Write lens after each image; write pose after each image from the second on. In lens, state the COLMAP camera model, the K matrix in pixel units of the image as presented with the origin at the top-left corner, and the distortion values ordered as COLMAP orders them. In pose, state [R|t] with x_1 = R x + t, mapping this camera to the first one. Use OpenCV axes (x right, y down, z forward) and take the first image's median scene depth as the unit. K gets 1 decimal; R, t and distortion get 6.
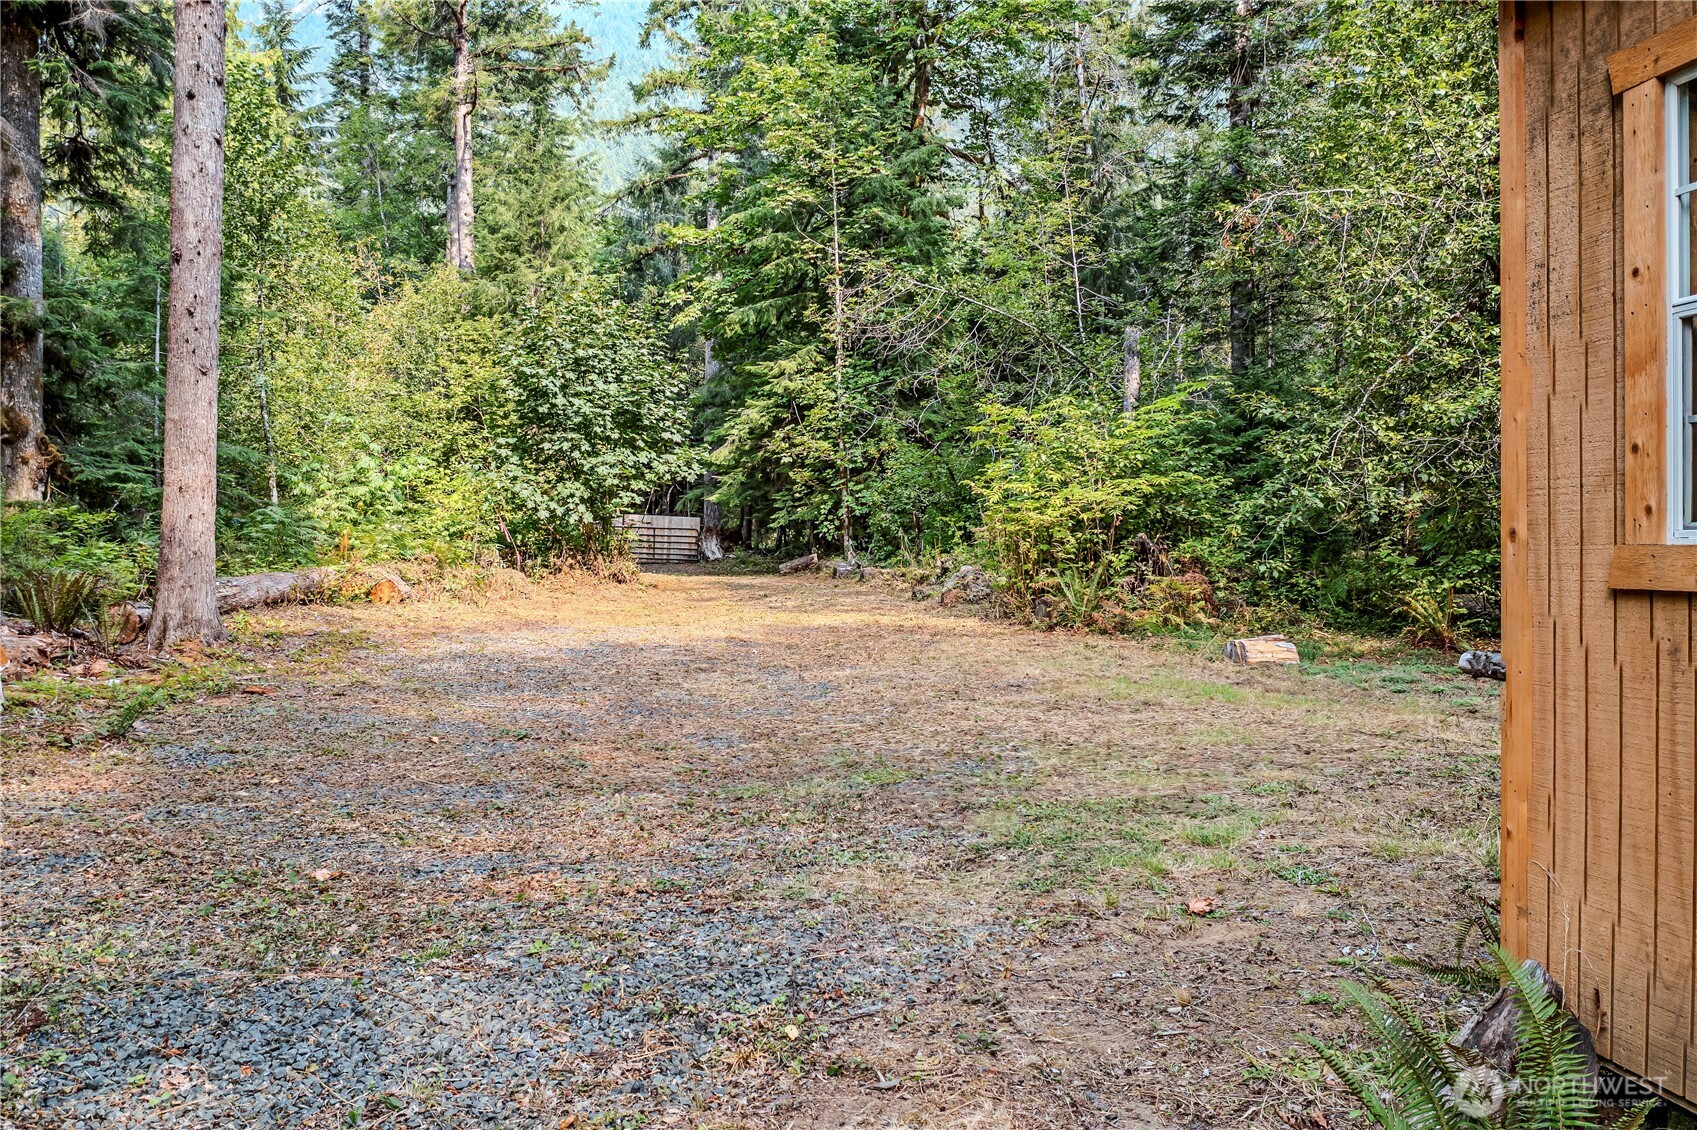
lens RADIAL K [[1351.7, 0, 840.5], [0, 1351.7, 564.9], [0, 0, 1]] dist [-0.021447, -0.003414]
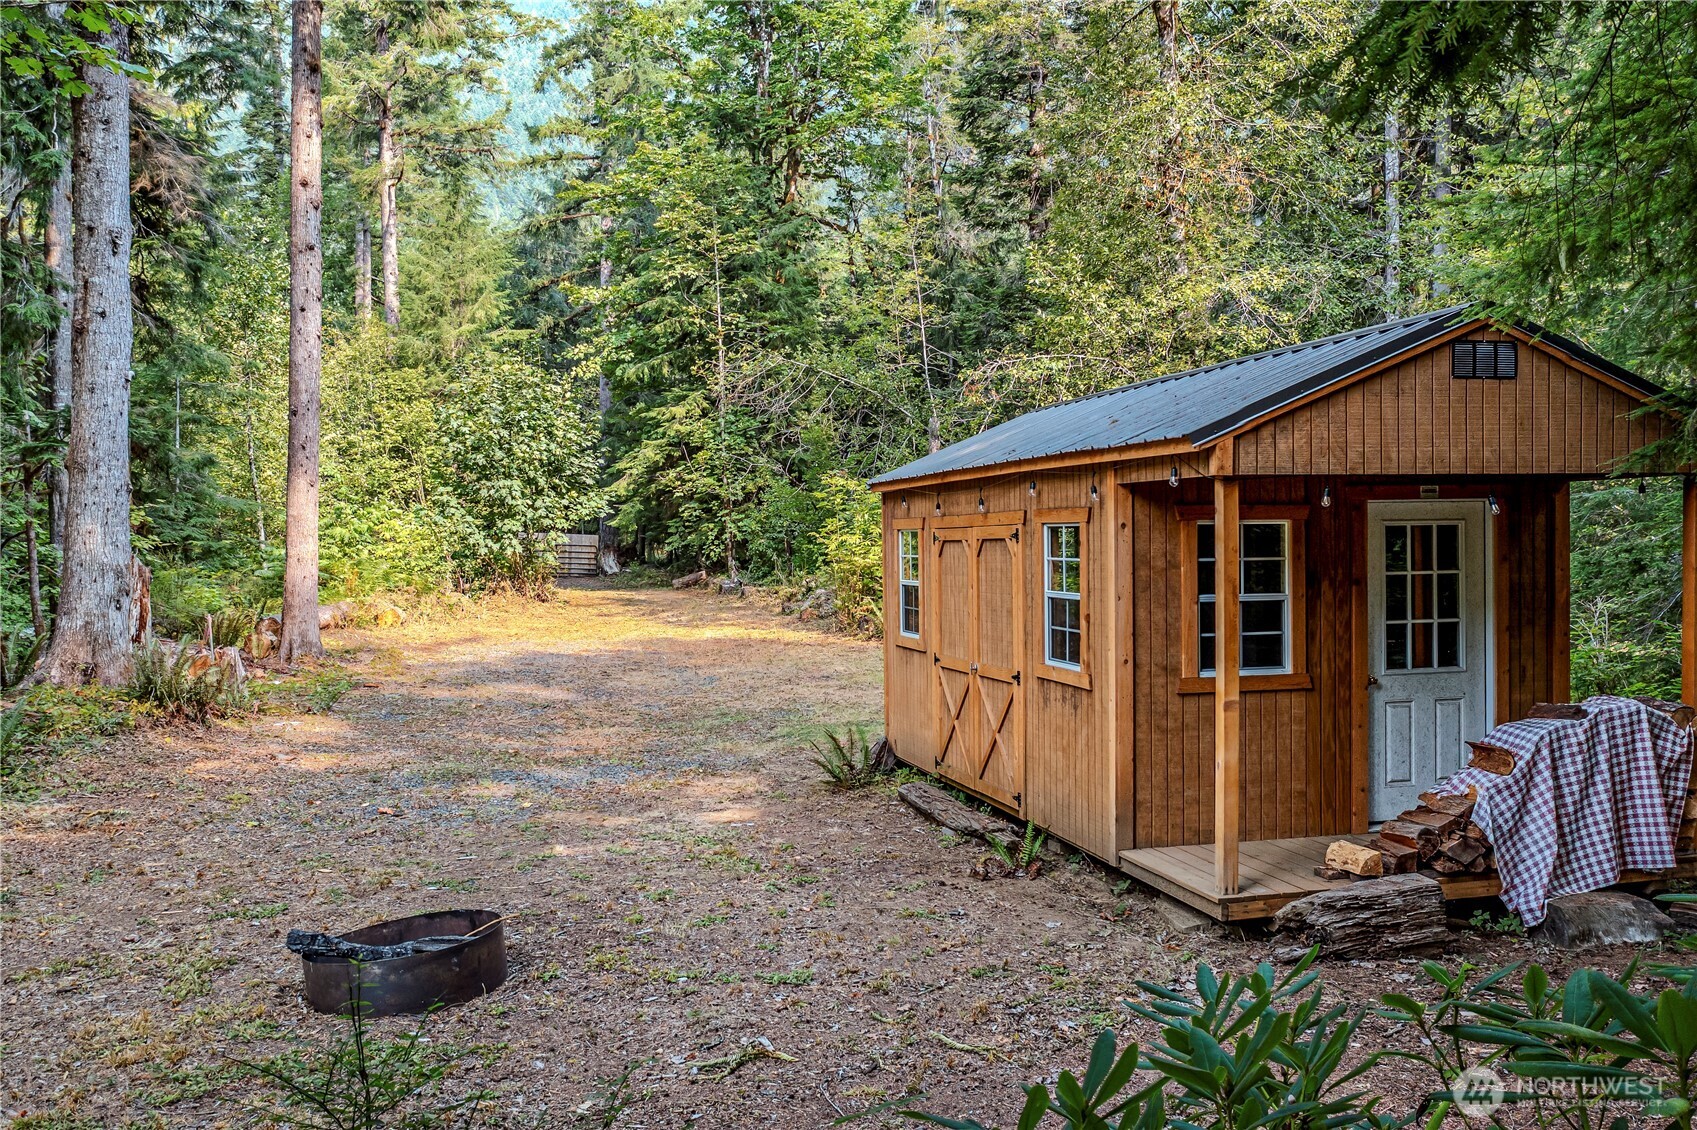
lens RADIAL K [[1418.5, 0, 850.3], [0, 1418.5, 596.6], [0, 0, 1]] dist [-0.037730, -0.000070]
pose [[0.996403, -0.009528, 0.084205, 0.004463], [0.007466, 0.999665, 0.024767, -0.016909], [-0.084413, -0.024050, 0.996141, -0.240315]]
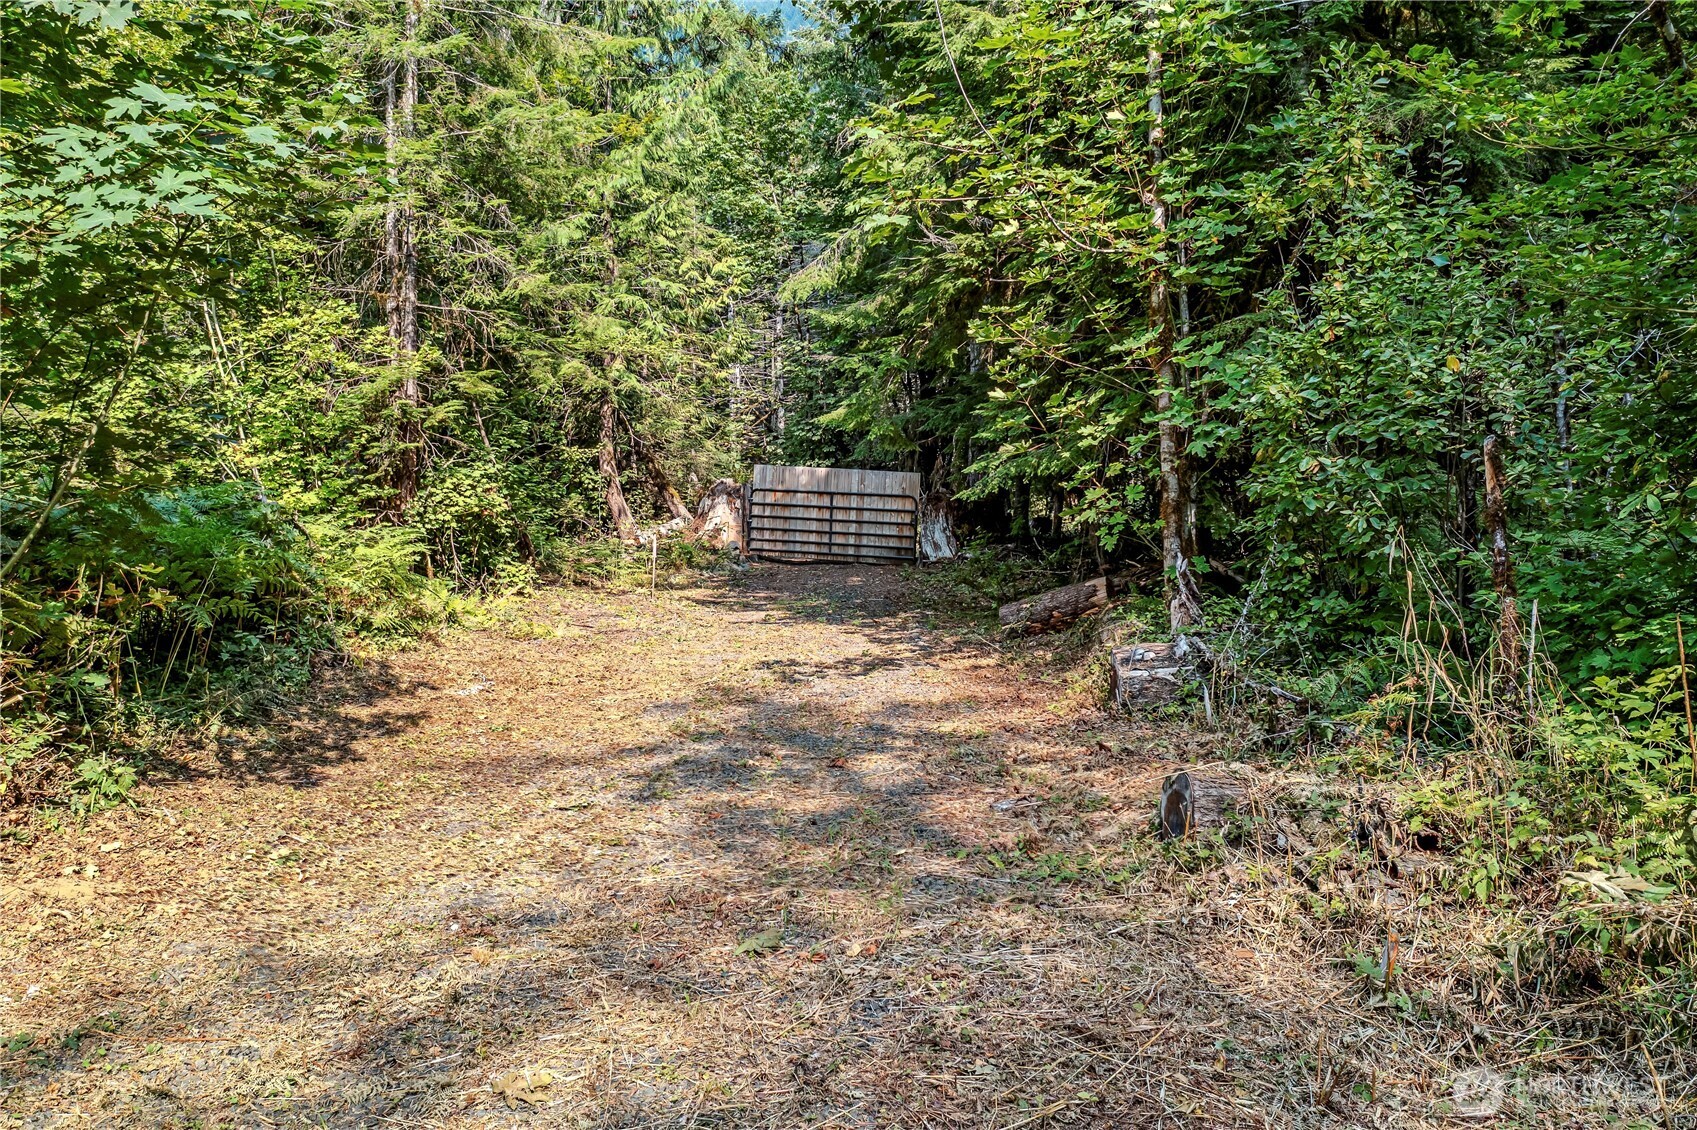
lens RADIAL K [[1418.5, 0, 850.3], [0, 1418.5, 596.6], [0, 0, 1]] dist [-0.037730, -0.000070]
pose [[0.960388, 0.022969, -0.277718, 0.022438], [-0.008371, 0.998525, 0.053636, -0.024655], [0.278541, -0.049186, 0.959164, 0.704161]]
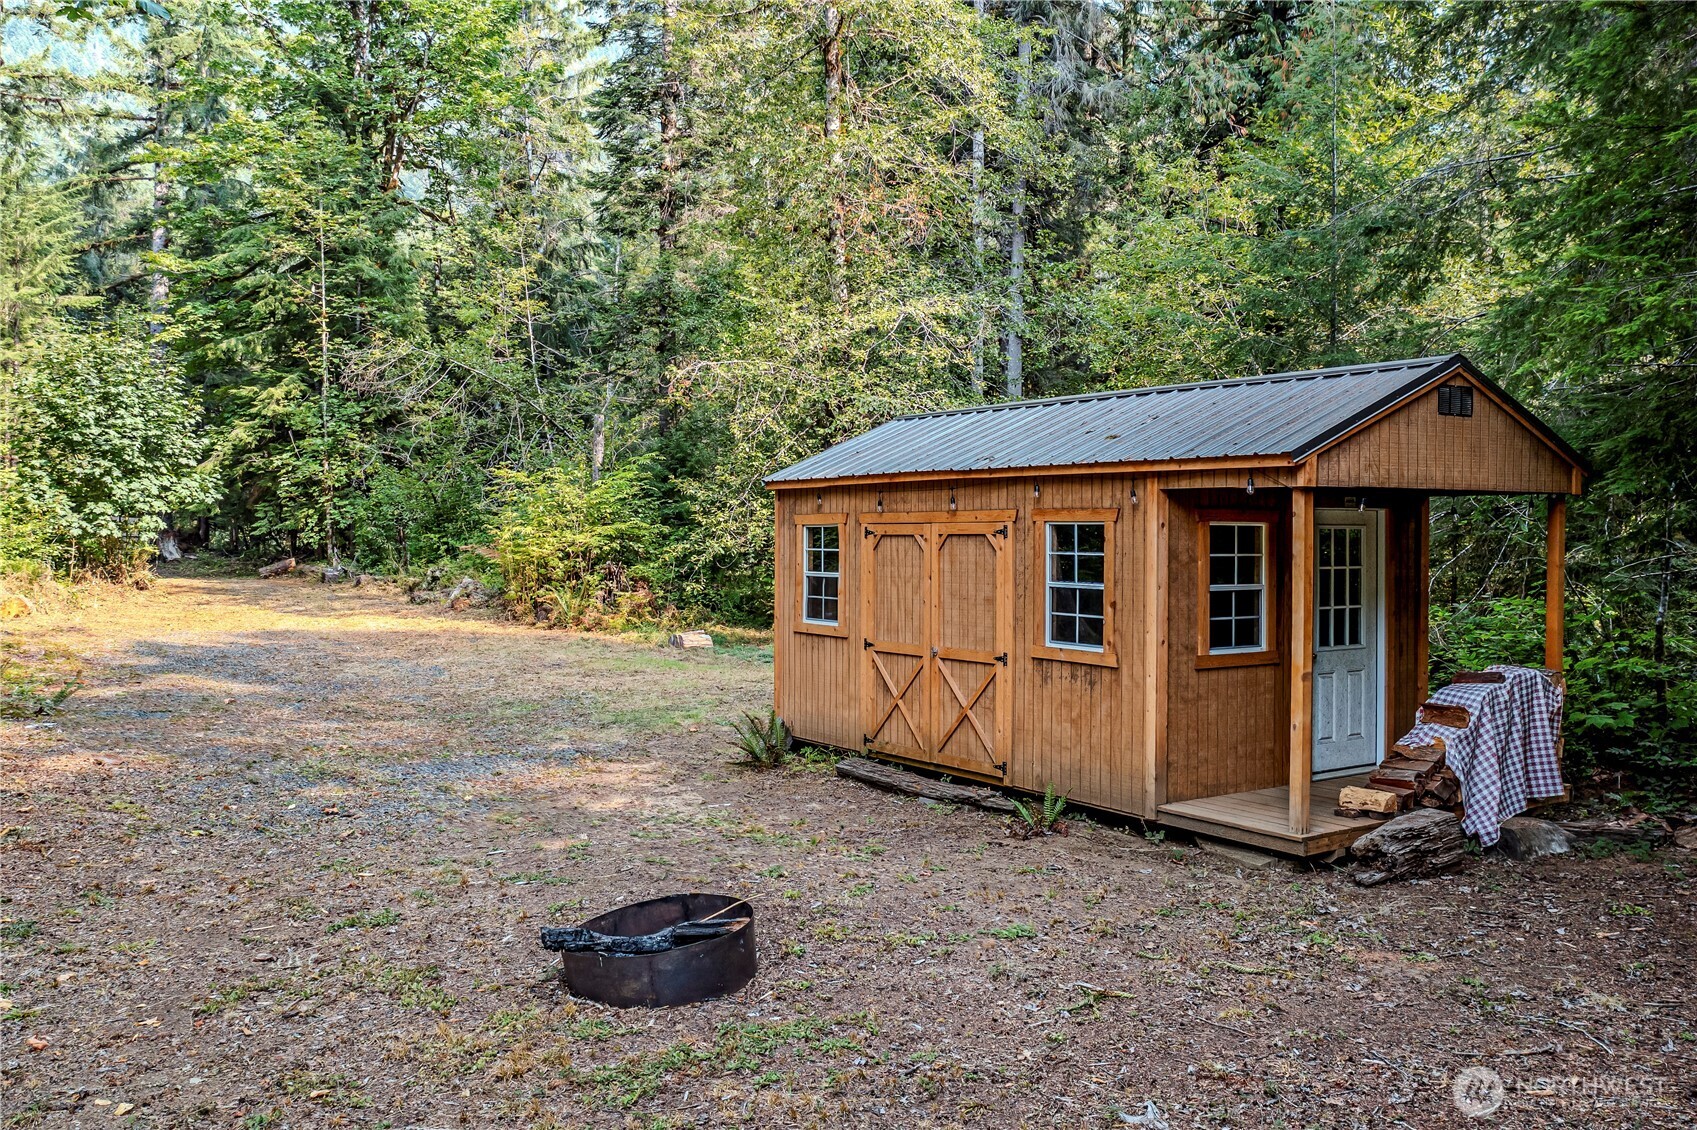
lens RADIAL K [[1351.7, 0, 840.5], [0, 1351.7, 564.9], [0, 0, 1]] dist [-0.021447, -0.003414]
pose [[0.907994, 0.000346, 0.418982, -0.082525], [-0.004664, 0.999946, 0.009281, -0.017088], [-0.418956, -0.010382, 0.907947, -0.224065]]
